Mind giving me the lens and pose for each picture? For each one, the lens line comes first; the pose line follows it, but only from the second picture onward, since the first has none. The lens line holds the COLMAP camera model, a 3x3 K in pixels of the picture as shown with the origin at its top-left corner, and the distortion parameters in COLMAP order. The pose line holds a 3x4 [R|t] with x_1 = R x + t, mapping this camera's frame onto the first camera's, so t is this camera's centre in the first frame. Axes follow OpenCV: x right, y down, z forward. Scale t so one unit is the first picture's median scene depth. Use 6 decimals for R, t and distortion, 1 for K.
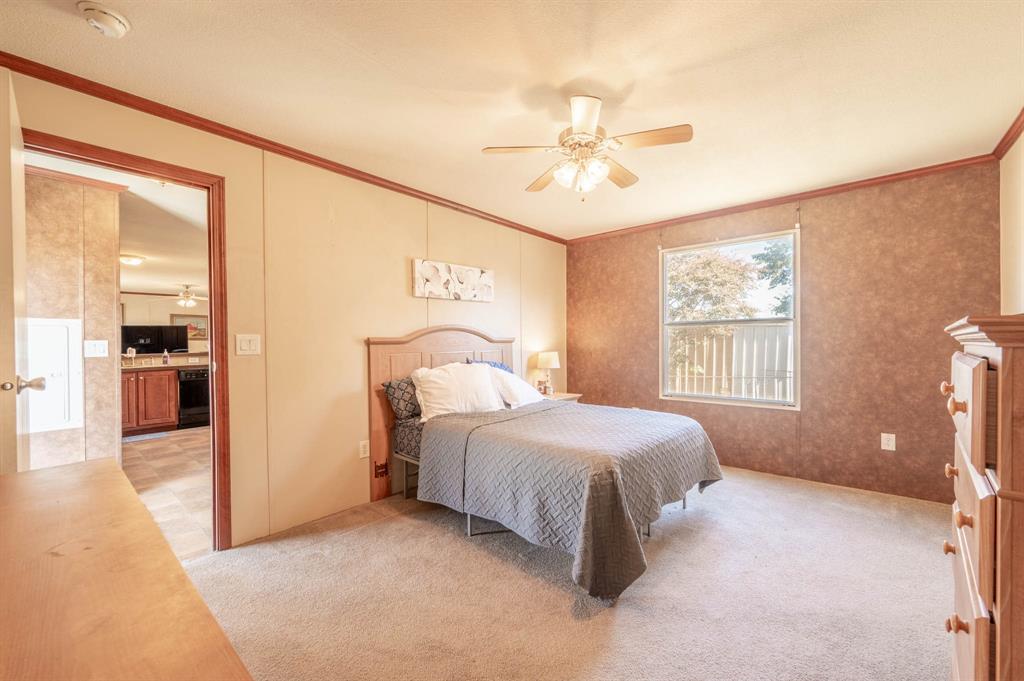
lens RADIAL K [[401.7, 0, 510.6], [0, 401.7, 349.6], [0, 0, 1]] dist [-0.002978, 0.000701]
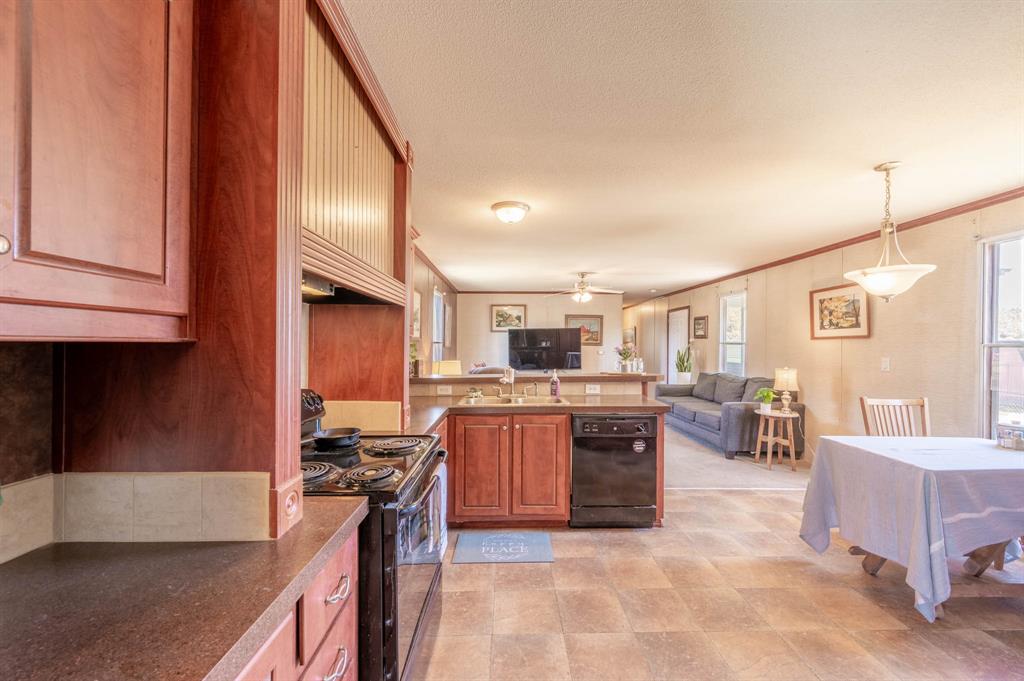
lens RADIAL K [[401.7, 0, 512.6], [0, 401.7, 337.6], [0, 0, 1]] dist [-0.002978, 0.000701]
pose [[0.669539, -0.000828, -0.742777, -0.479897], [-0.022381, 0.999523, -0.021289, -0.032614], [0.742440, 0.030878, 0.669201, 0.575645]]
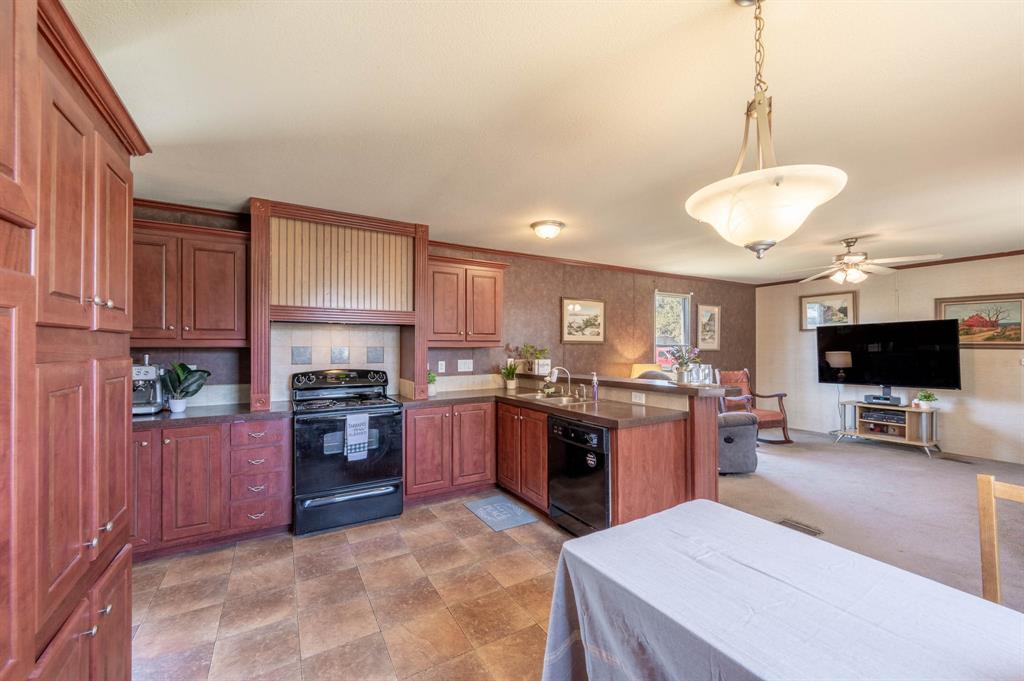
lens RADIAL K [[401.7, 0, 517.4], [0, 401.7, 344.4], [0, 0, 1]] dist [-0.002978, 0.000701]
pose [[-0.308891, 0.001763, -0.951096, -0.301829], [-0.014336, 0.999876, 0.006509, -0.041728], [0.950989, 0.015645, -0.308827, 1.071924]]
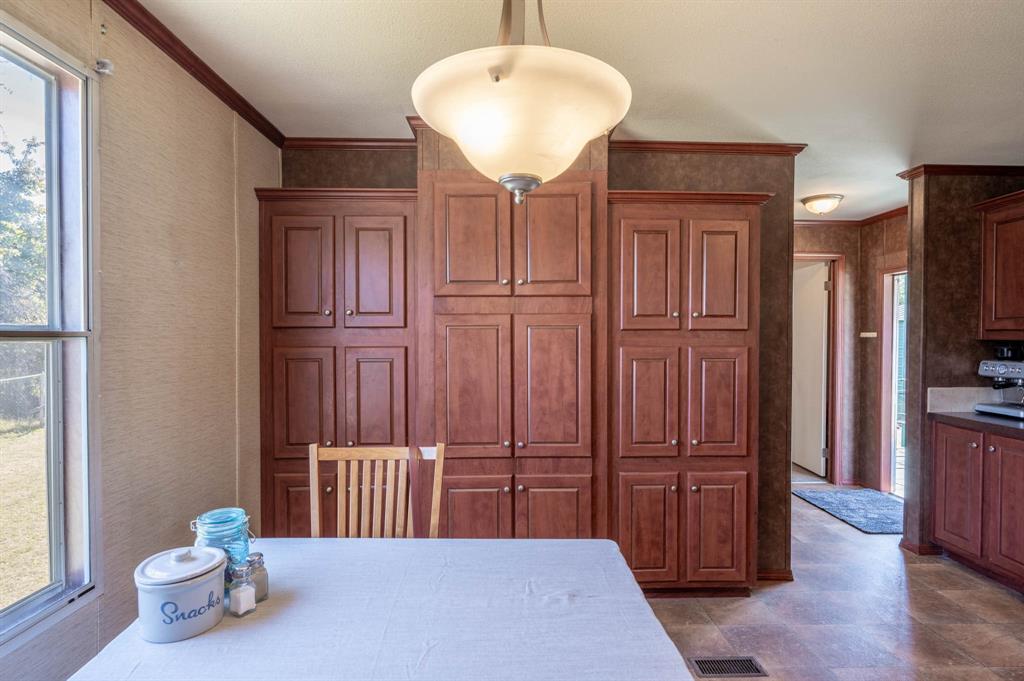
lens RADIAL K [[530.4, 0, 514.8], [0, 530.4, 343.2], [0, 0, 1]] dist [0.000259, -0.000728]
pose [[-0.679863, -0.005205, 0.733320, -0.651455], [0.013272, 0.999724, 0.019400, -0.043431], [-0.733219, 0.022921, -0.679607, 1.241172]]
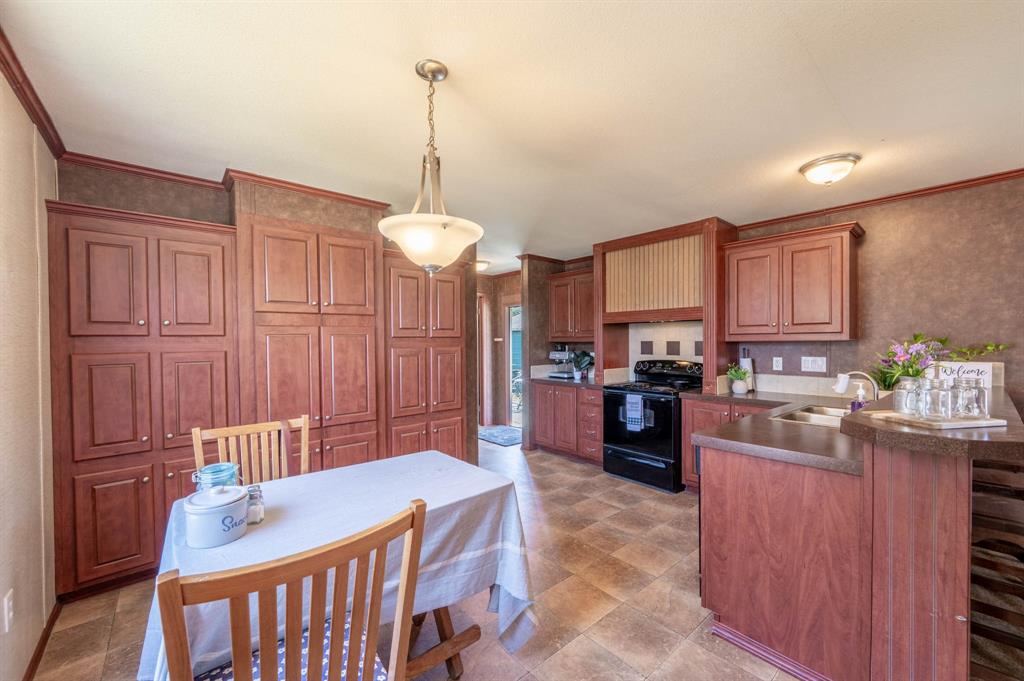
lens RADIAL K [[401.7, 0, 514.7], [0, 401.7, 343.4], [0, 0, 1]] dist [-0.002978, 0.000701]
pose [[-0.990368, 0.012316, 0.137911, -0.619843], [0.015386, 0.999656, 0.021220, -0.045586], [-0.137602, 0.023137, -0.990217, 1.381297]]
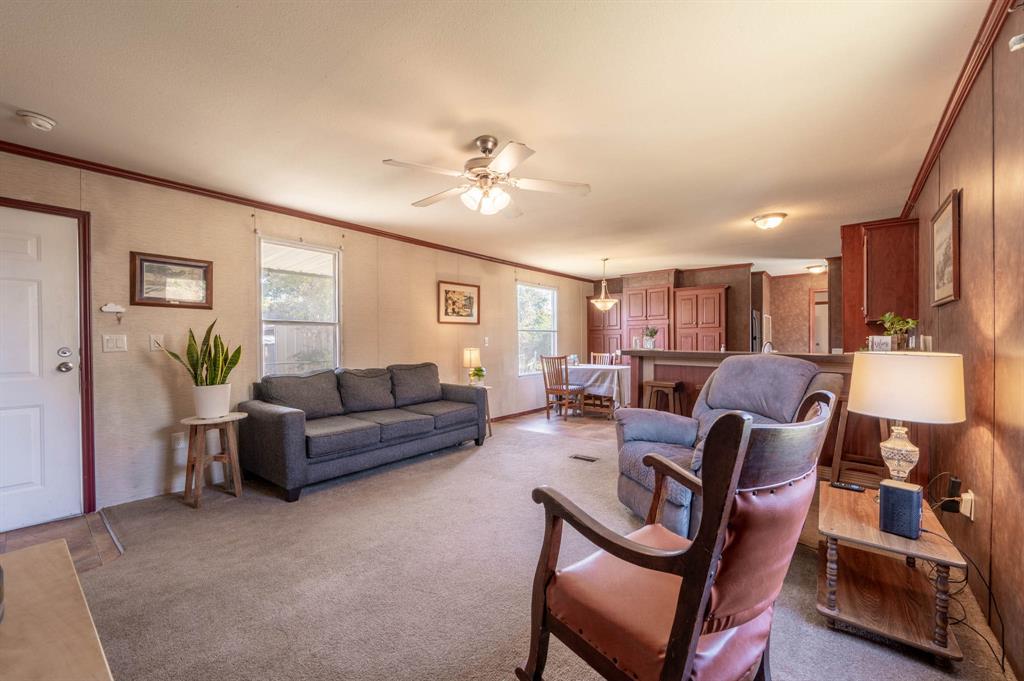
lens RADIAL K [[401.7, 0, 516.6], [0, 401.7, 341.6], [0, 0, 1]] dist [-0.002978, 0.000701]
pose [[-0.034173, 0.008633, 0.999379, -1.550052], [0.023834, 0.999685, -0.007821, -0.008034], [-0.999132, 0.023552, -0.034368, 1.385907]]
